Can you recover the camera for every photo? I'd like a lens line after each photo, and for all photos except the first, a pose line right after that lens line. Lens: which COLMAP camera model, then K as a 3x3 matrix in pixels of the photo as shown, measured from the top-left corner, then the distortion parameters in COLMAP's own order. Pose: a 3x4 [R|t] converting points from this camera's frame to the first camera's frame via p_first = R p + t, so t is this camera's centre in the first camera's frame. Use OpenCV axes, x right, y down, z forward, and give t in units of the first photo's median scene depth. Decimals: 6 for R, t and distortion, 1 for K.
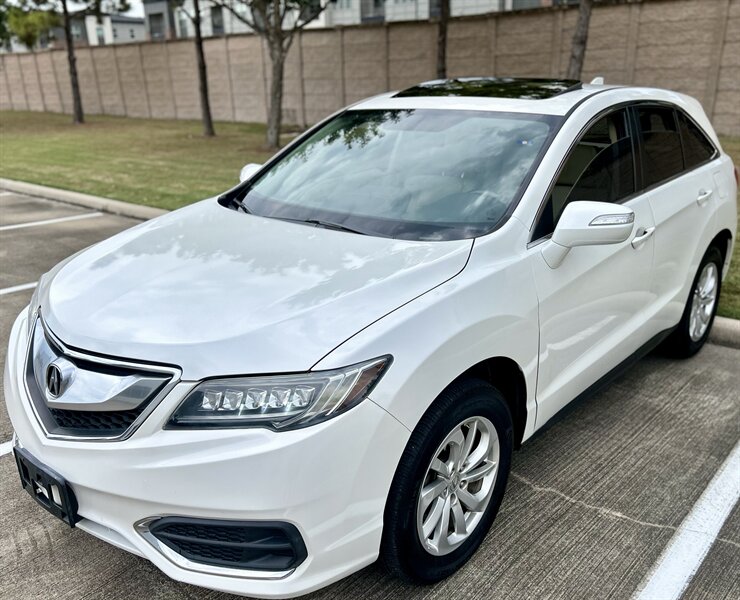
lens RADIAL K [[682.9, 0, 371.7], [0, 682.9, 327.4], [0, 0, 1]] dist [0.006137, 0.005264]
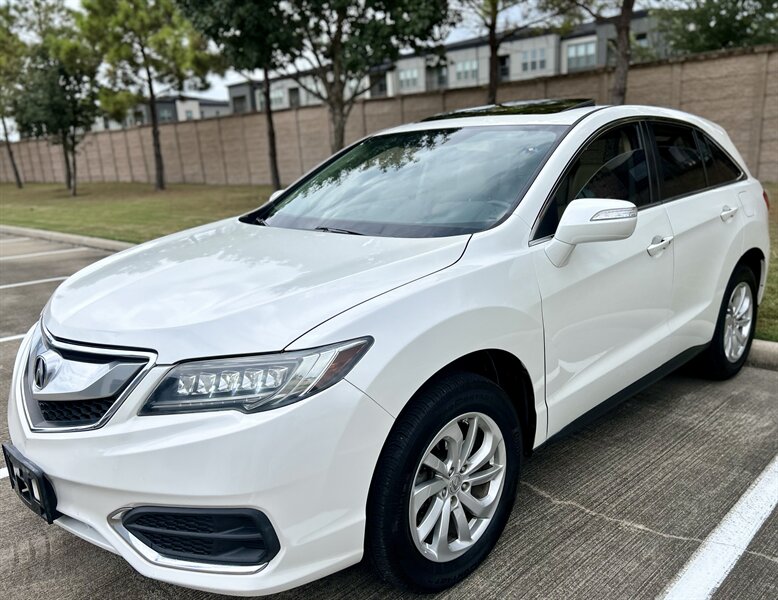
lens RADIAL K [[666.3, 0, 389.0], [0, 666.3, 300.0], [0, 0, 1]] dist [0.011195, -0.002702]
pose [[0.998790, -0.013298, -0.047337, 0.073664], [0.008472, 0.994878, -0.100728, 0.062008], [0.048434, 0.100205, 0.993787, 0.040854]]
